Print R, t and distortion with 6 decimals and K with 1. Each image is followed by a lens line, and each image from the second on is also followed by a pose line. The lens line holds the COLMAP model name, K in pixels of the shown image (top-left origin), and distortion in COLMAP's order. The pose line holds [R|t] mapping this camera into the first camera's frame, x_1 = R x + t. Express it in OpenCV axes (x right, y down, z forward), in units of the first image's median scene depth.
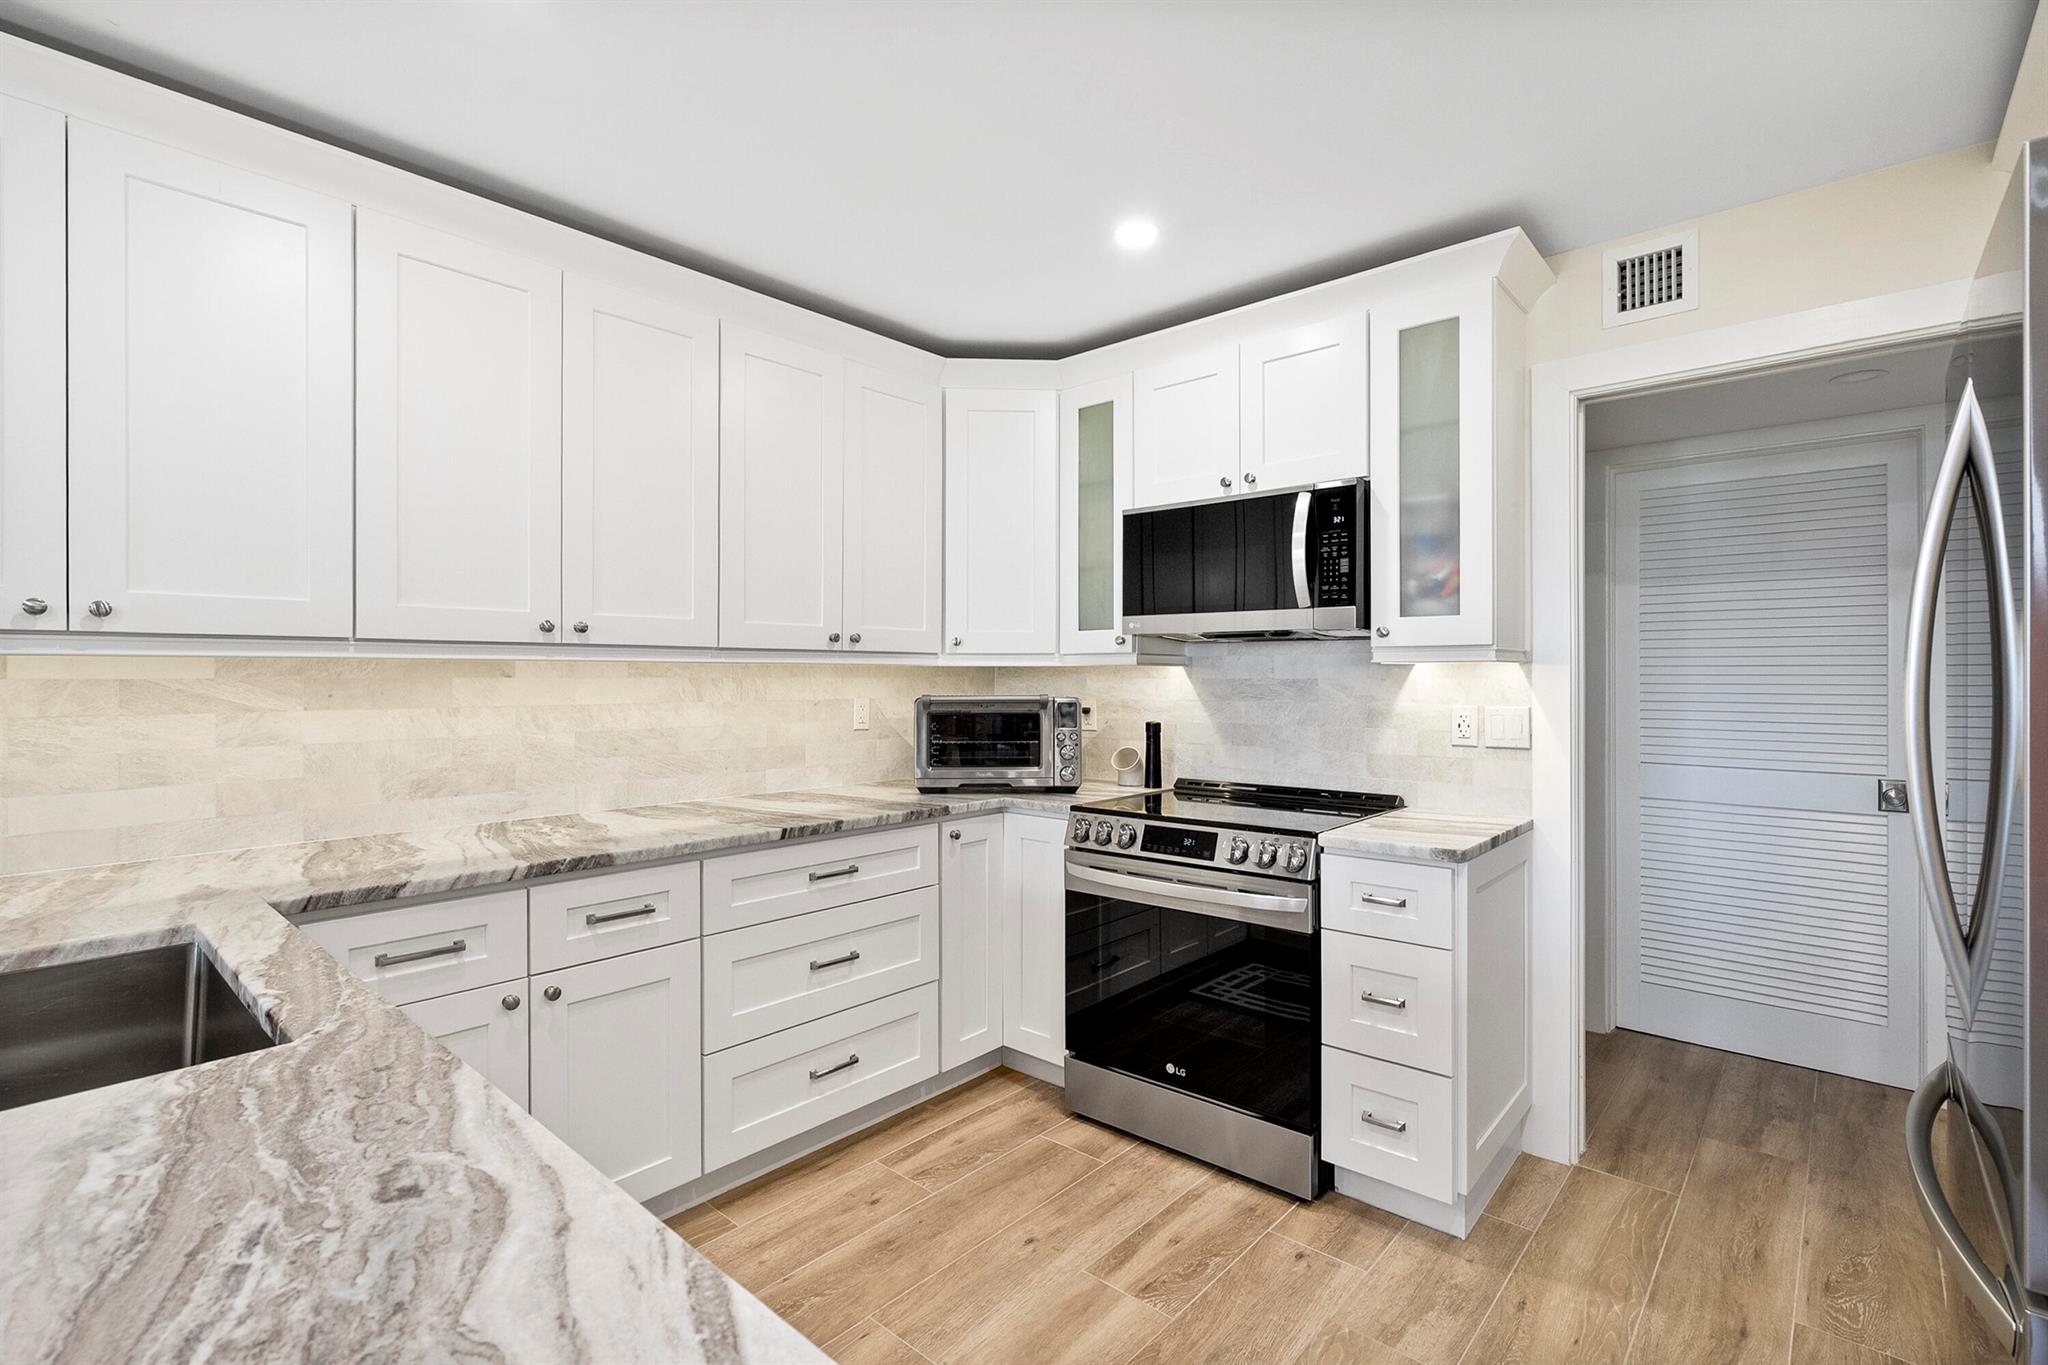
lens RADIAL K [[934.1, 0, 1020.6], [0, 934.1, 670.1], [0, 0, 1]] dist [-0.003337, 0.002073]
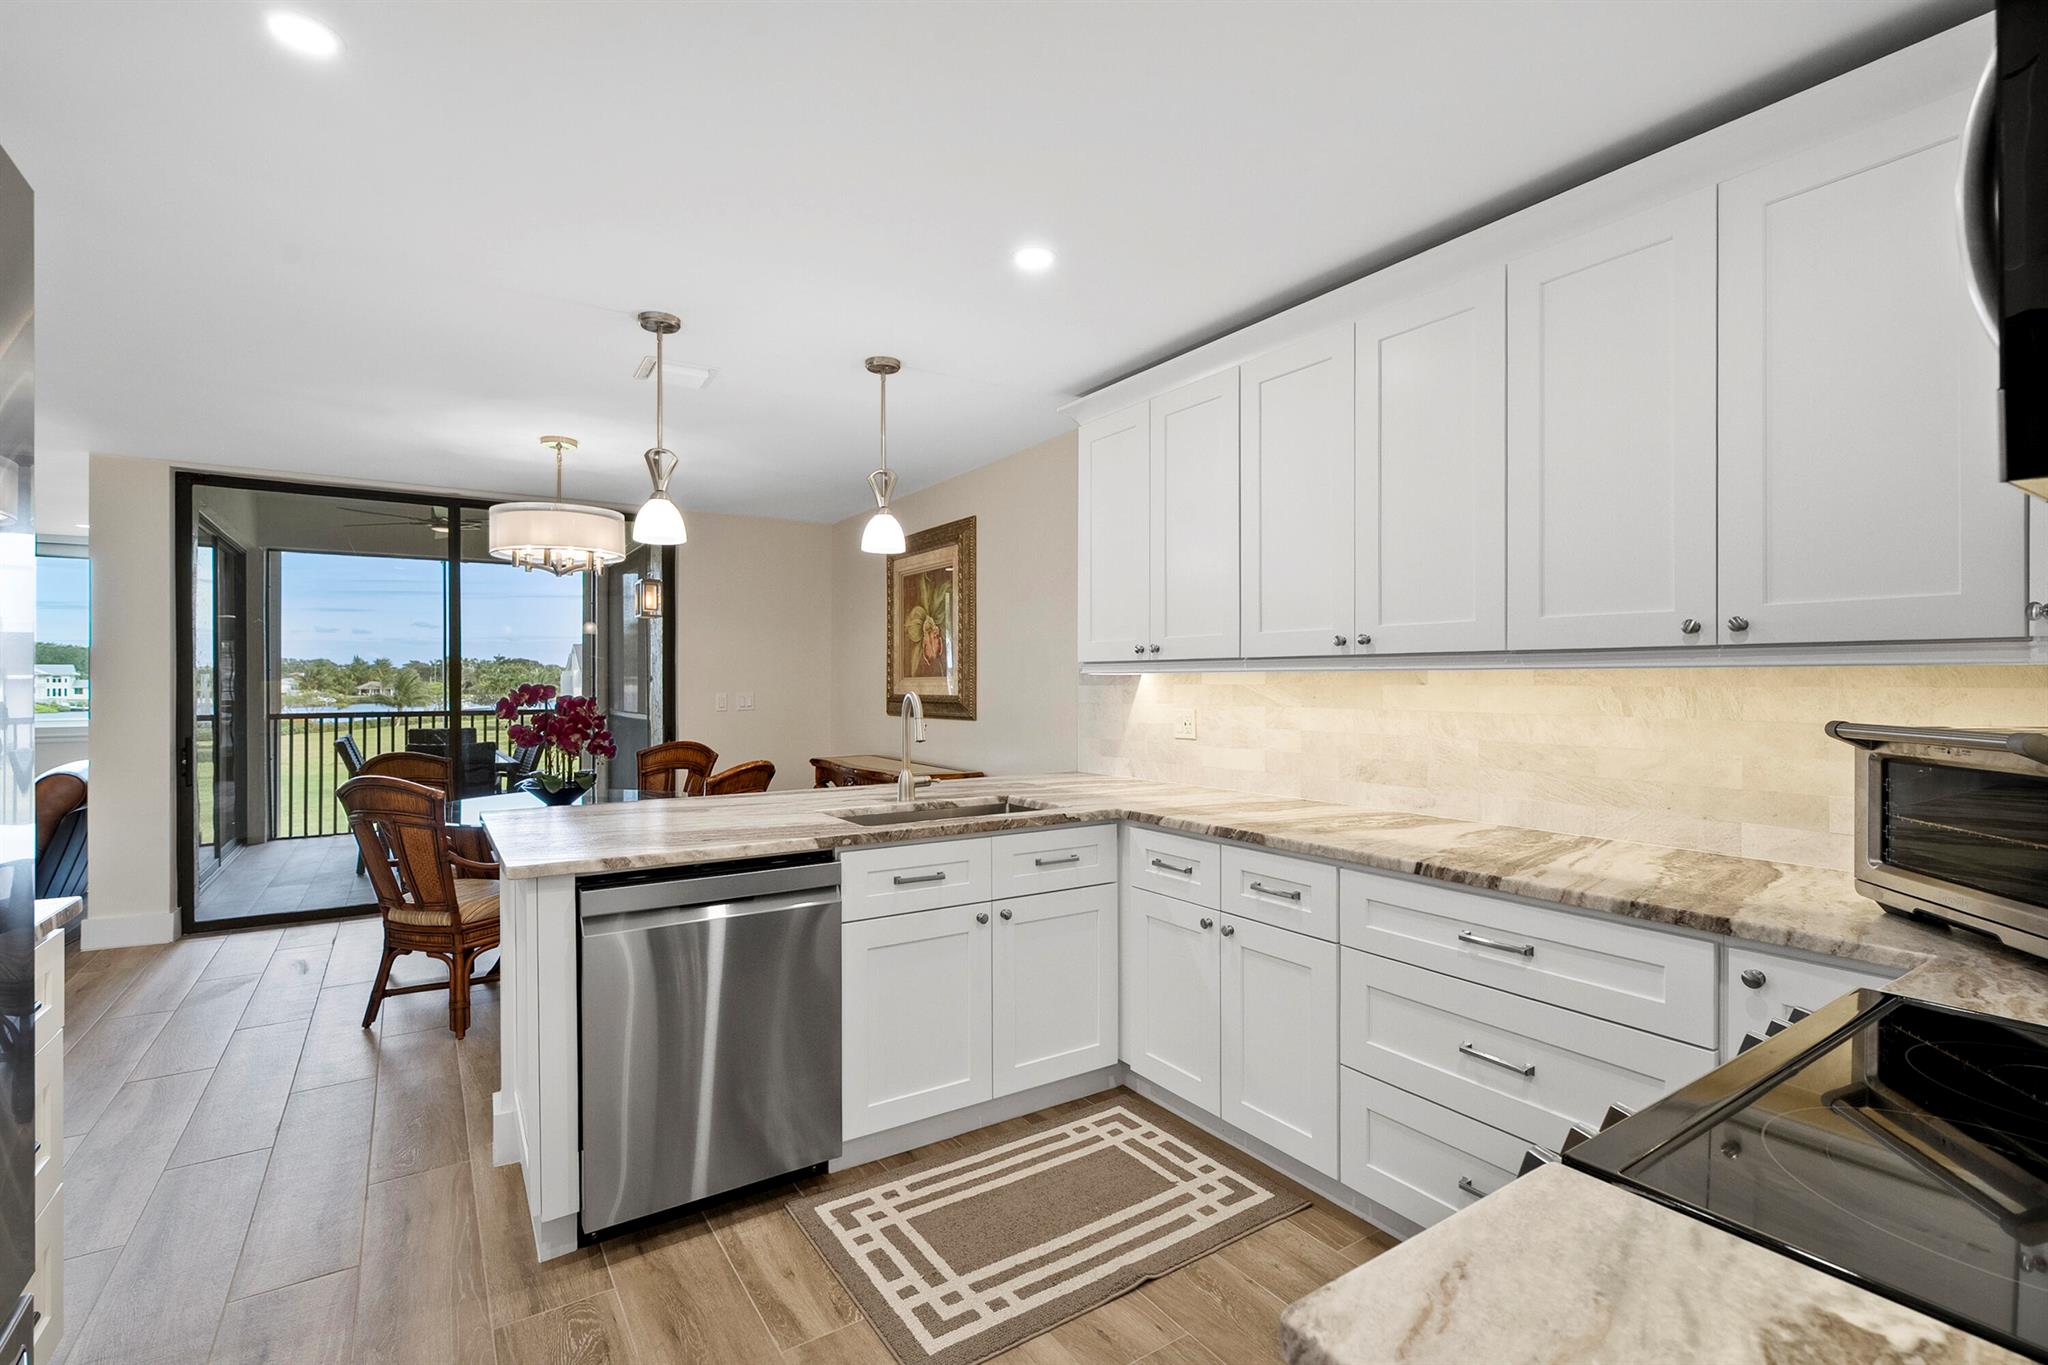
lens RADIAL K [[934.1, 0, 1021.6], [0, 934.1, 675.9], [0, 0, 1]] dist [-0.003337, 0.002073]
pose [[-0.256163, -0.005318, -0.966619, 0.619234], [0.005337, 0.999962, -0.006916, 0.002067], [0.966619, -0.006930, -0.256125, 0.797542]]
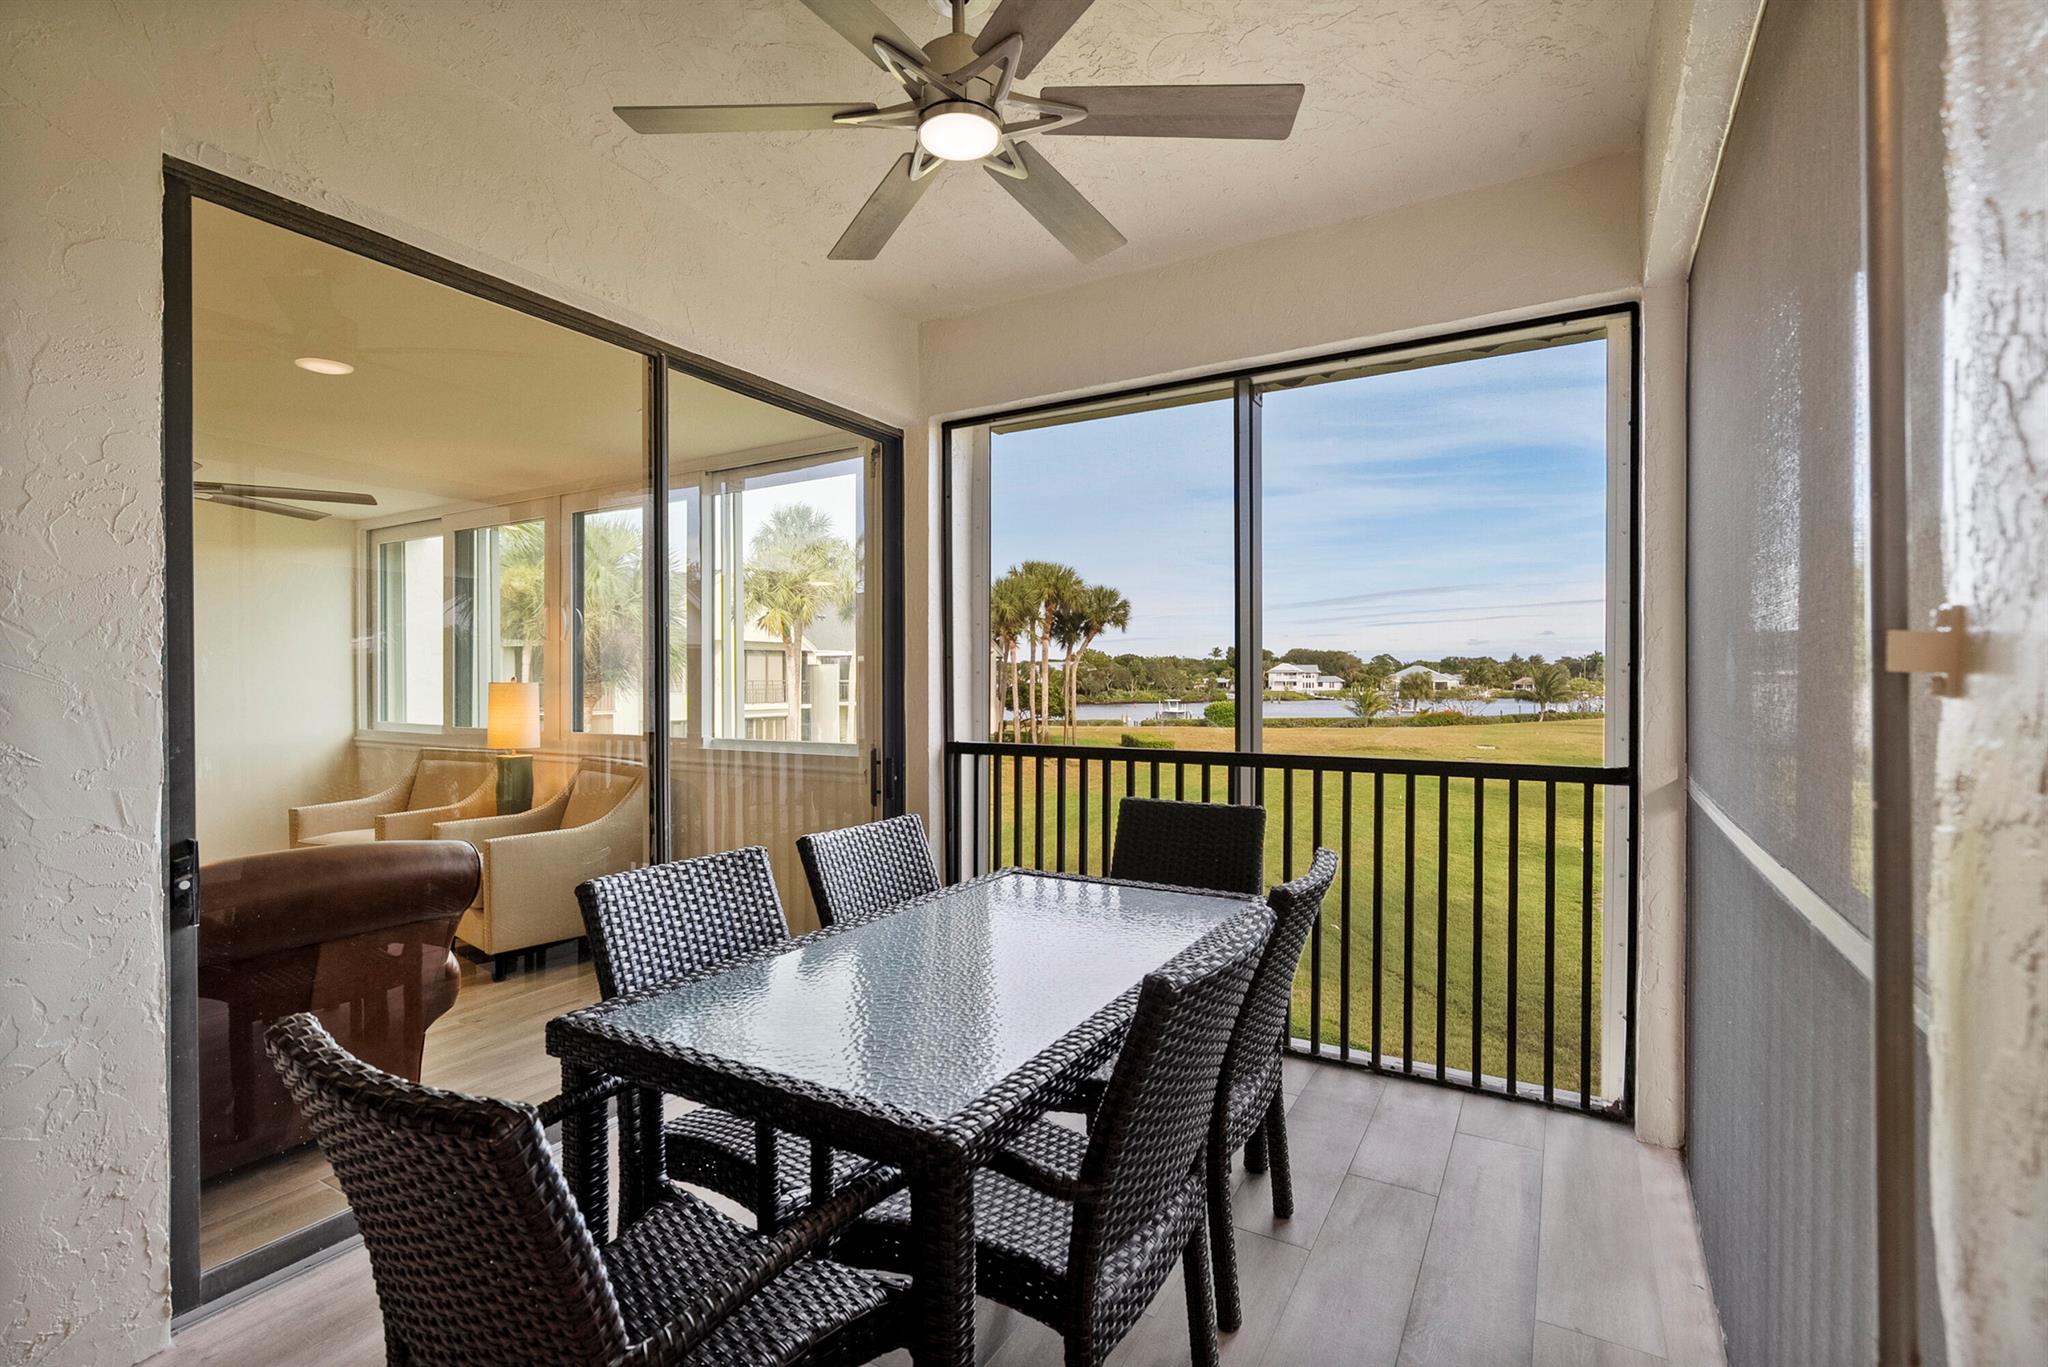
lens RADIAL K [[934.1, 0, 1024.8], [0, 934.1, 674.9], [0, 0, 1]] dist [-0.003337, 0.002073]
pose [[-0.978520, 0.000220, -0.206154, -1.511635], [0.001840, 0.999969, -0.007667, -0.014927], [0.206146, -0.007882, -0.978490, -0.784969]]
